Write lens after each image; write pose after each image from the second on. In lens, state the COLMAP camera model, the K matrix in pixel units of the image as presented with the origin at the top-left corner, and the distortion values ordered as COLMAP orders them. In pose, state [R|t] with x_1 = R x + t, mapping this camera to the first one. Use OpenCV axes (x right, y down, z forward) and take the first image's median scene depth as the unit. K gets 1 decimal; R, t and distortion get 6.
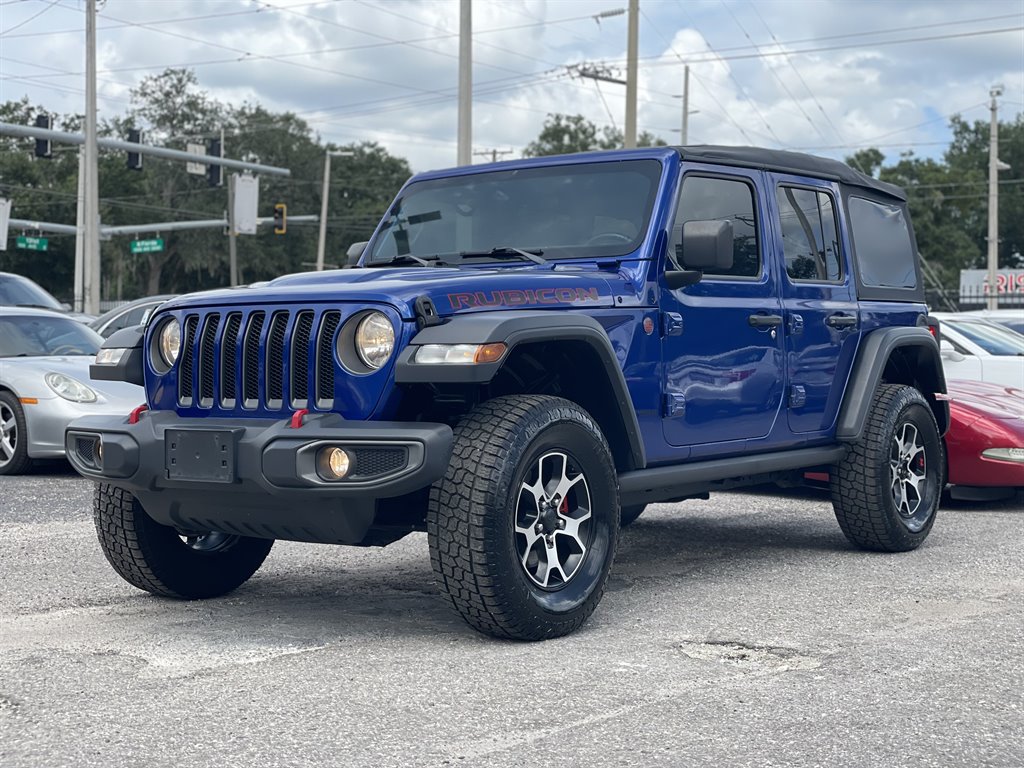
lens RADIAL K [[1565.6, 0, 536.5], [0, 1565.6, 383.5], [0, 0, 1]] dist [0.192249, -0.500726]
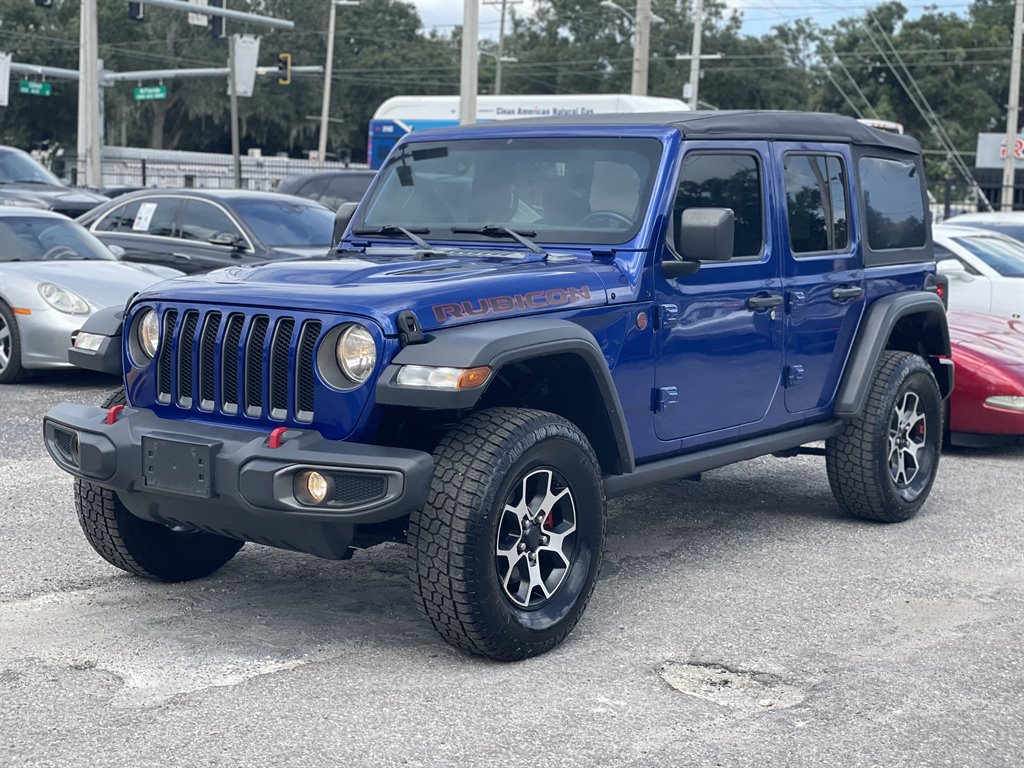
lens RADIAL K [[1550.4, 0, 512.0], [0, 1550.4, 384.0], [0, 0, 1]] dist [0.197266, -0.523755]
pose [[0.999521, 0.023960, -0.019592, 0.011090], [-0.021449, 0.992586, 0.119639, -0.114761], [0.022313, -0.119161, 0.992624, 0.044272]]
